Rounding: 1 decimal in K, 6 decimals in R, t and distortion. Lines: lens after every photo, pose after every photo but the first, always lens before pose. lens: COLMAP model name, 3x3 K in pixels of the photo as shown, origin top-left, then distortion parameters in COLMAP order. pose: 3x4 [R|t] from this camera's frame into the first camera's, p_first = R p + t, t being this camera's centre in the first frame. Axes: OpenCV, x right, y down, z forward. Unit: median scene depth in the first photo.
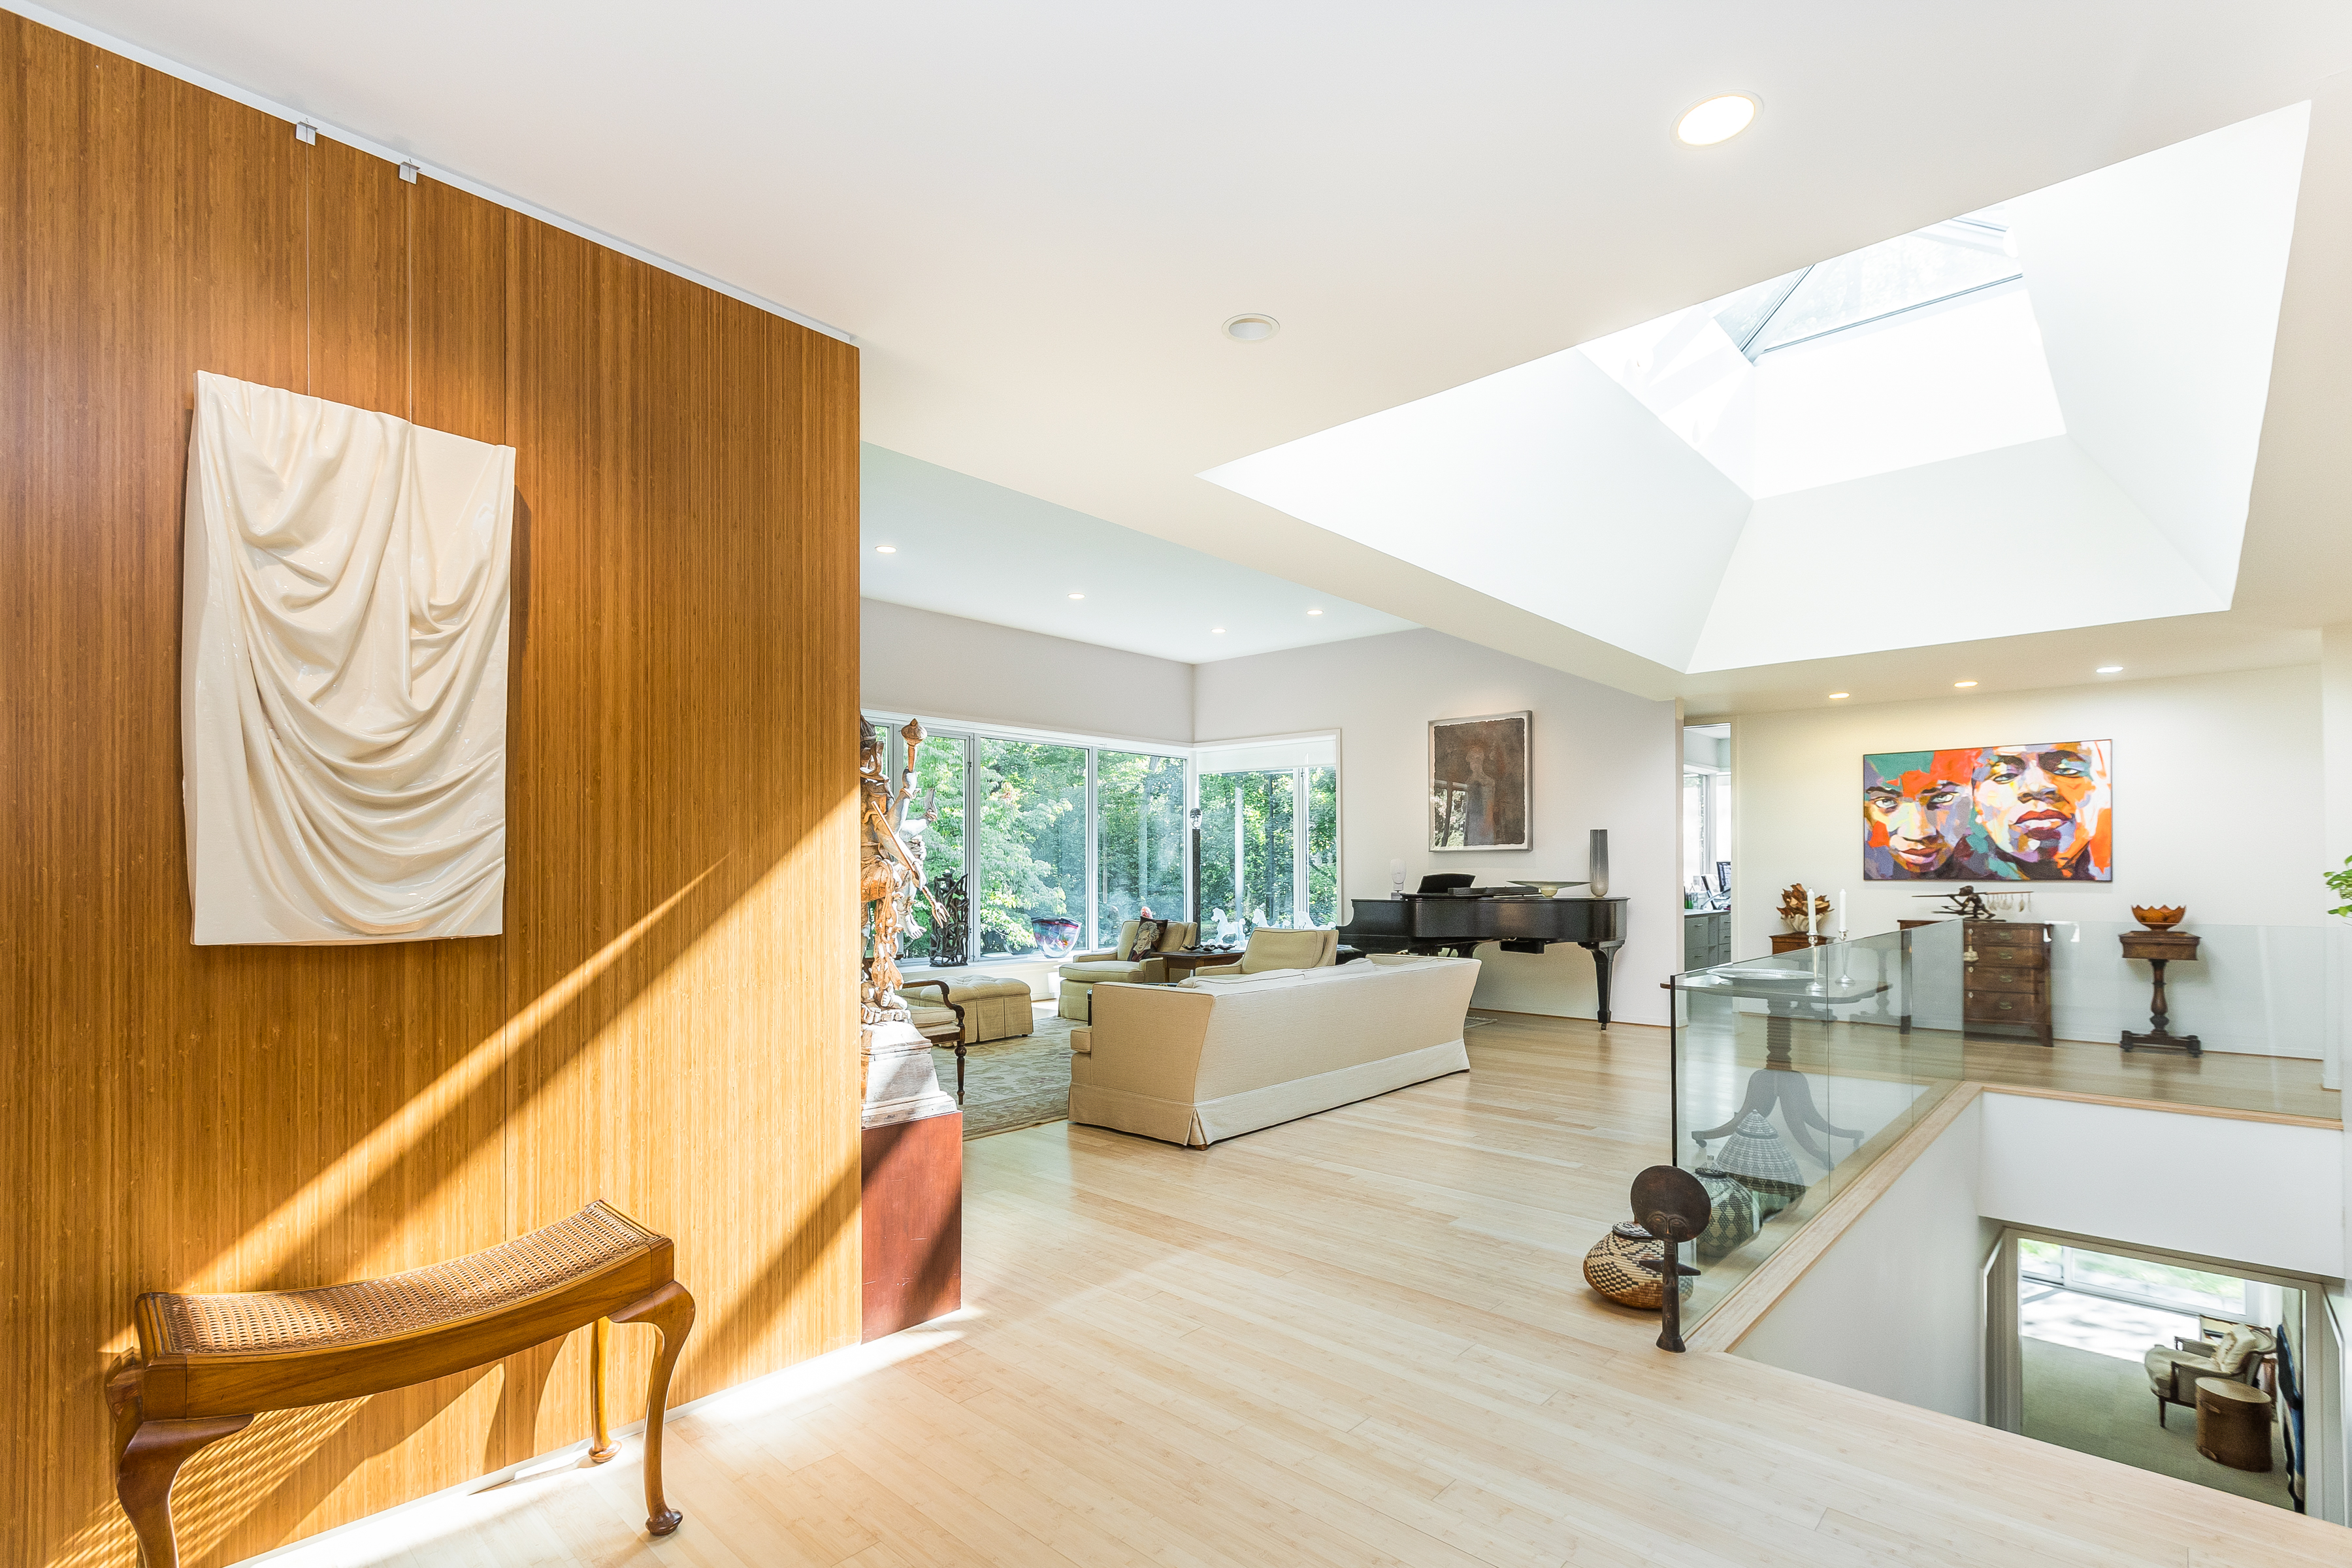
lens RADIAL K [[1059.4, 0, 1190.6], [0, 1059.4, 864.3], [0, 0, 1]] dist [0.000229, -0.001823]
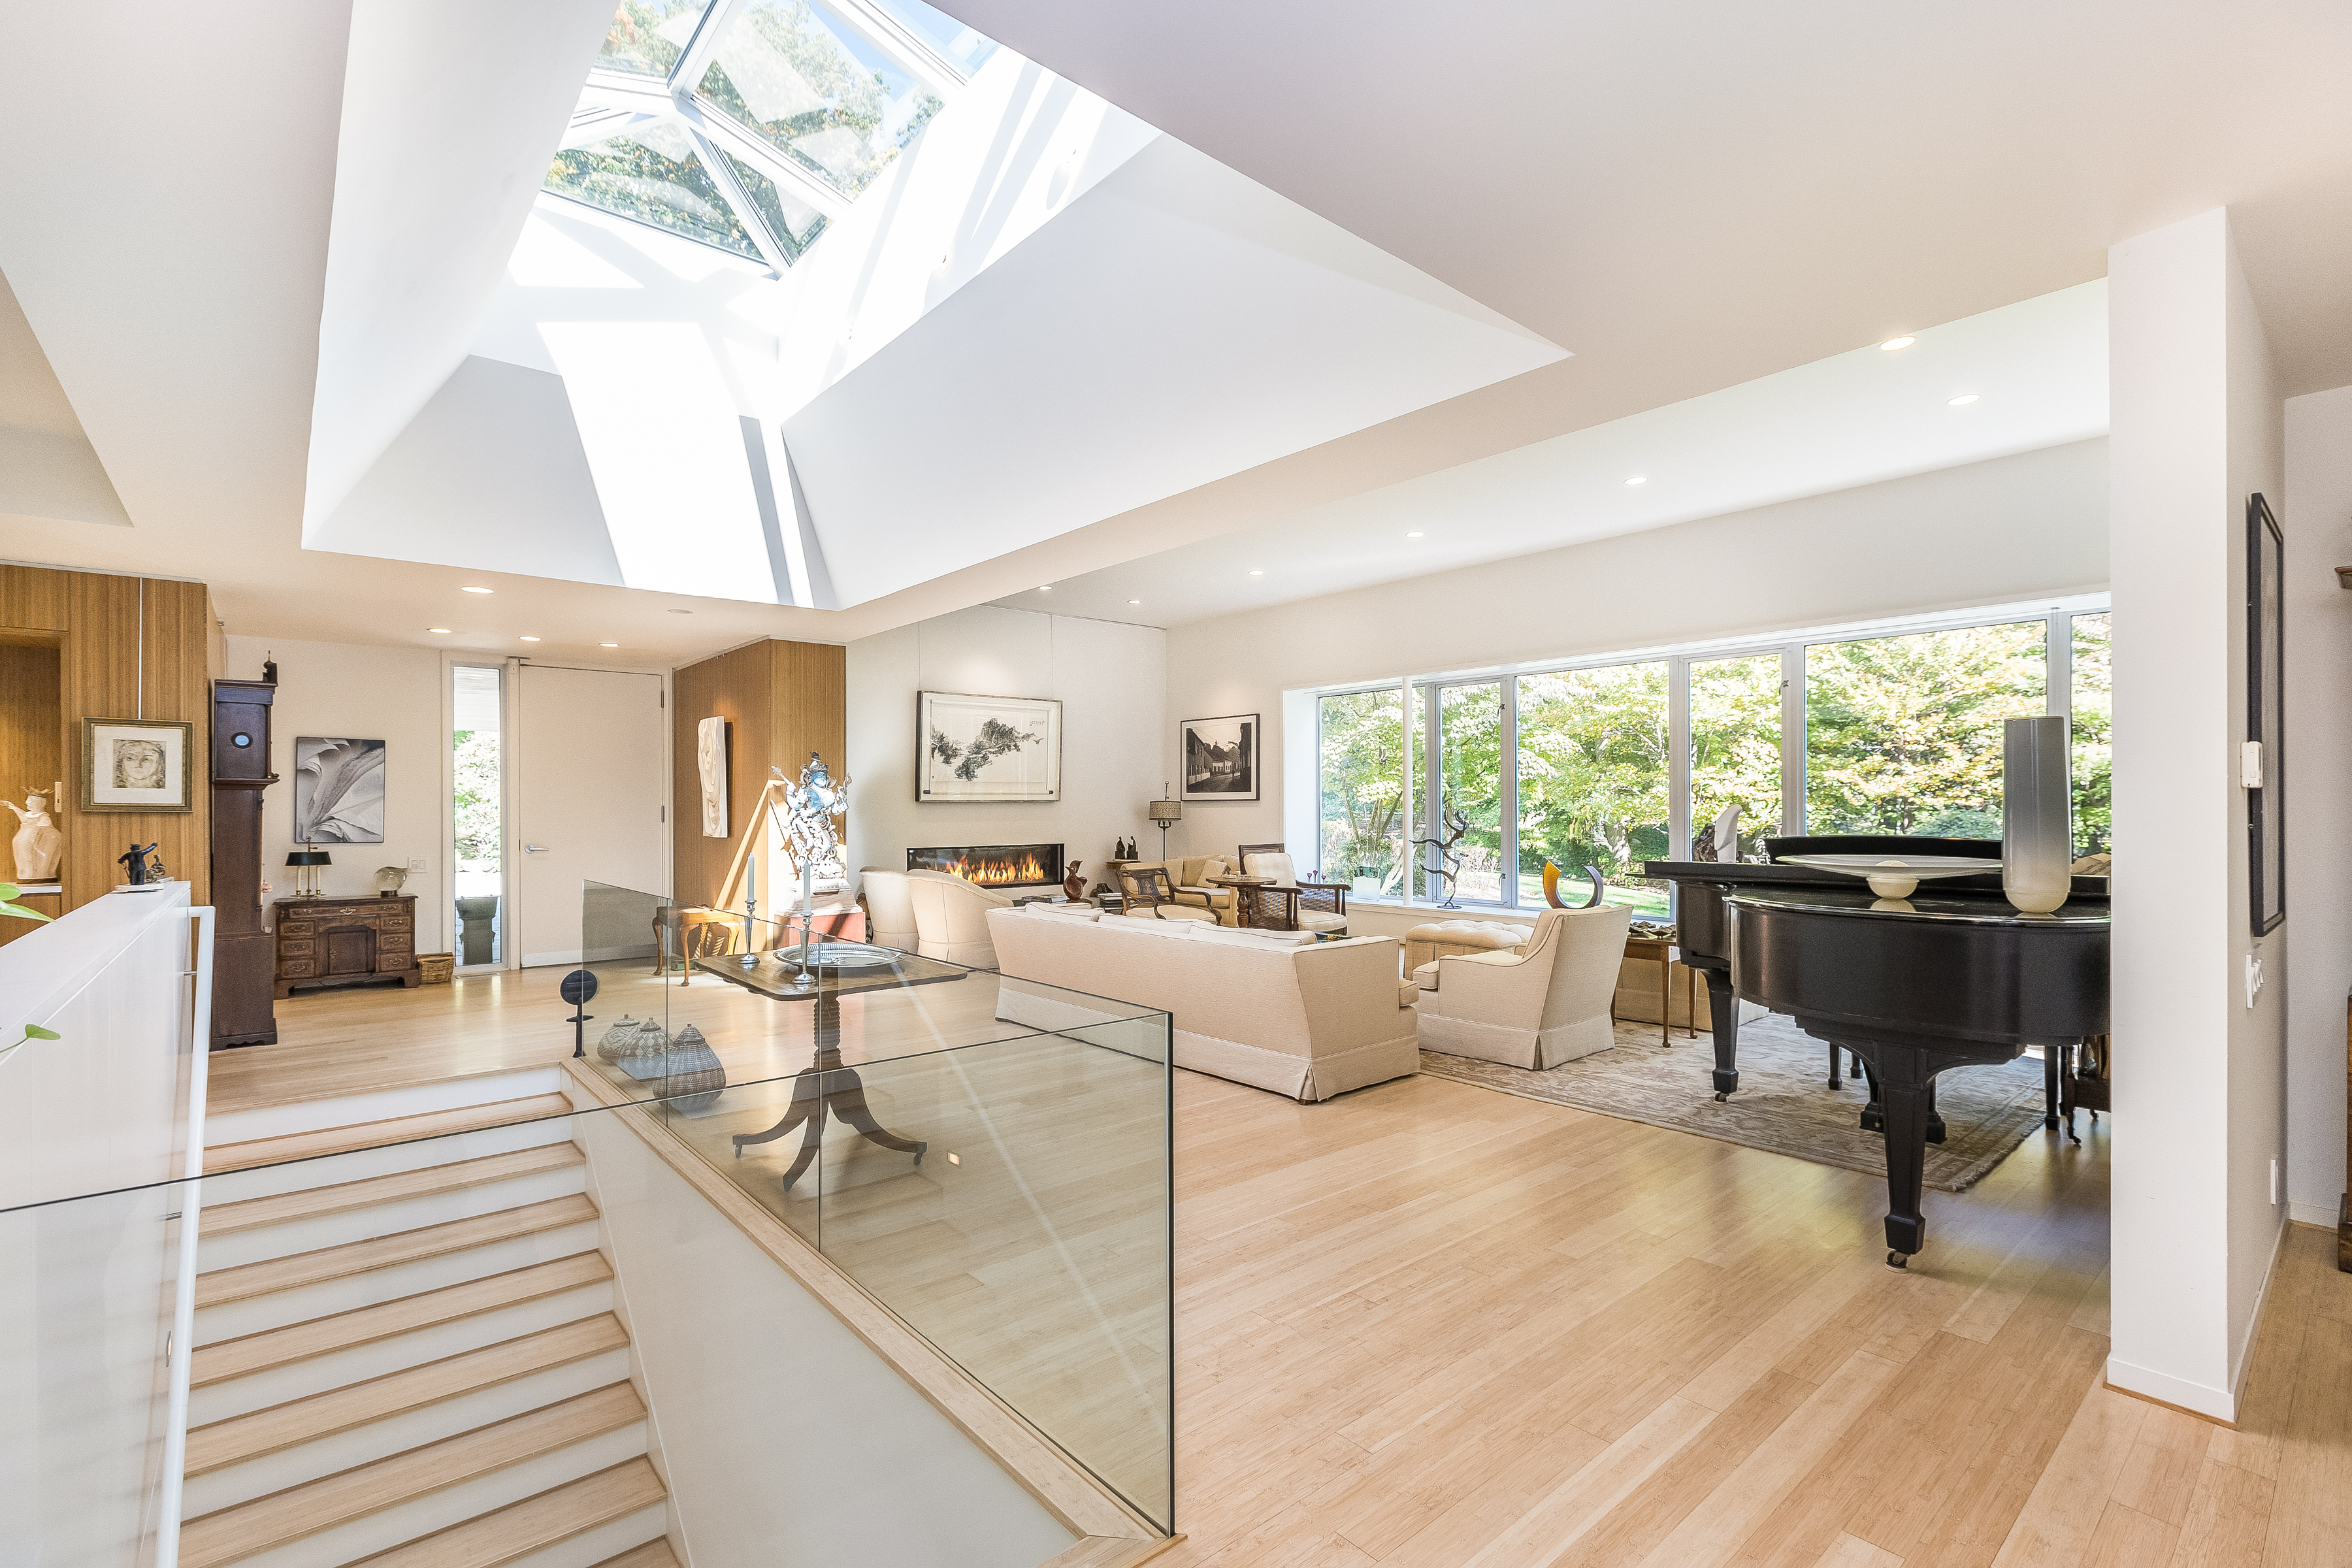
lens RADIAL K [[1059.4, 0, 1170.2], [0, 1059.4, 797.1], [0, 0, 1]] dist [0.000229, -0.001823]
pose [[-0.117959, -0.004795, -0.993007, 1.309132], [0.017248, 0.999828, -0.006877, -0.011233], [0.992869, -0.017939, -0.117856, 1.316110]]
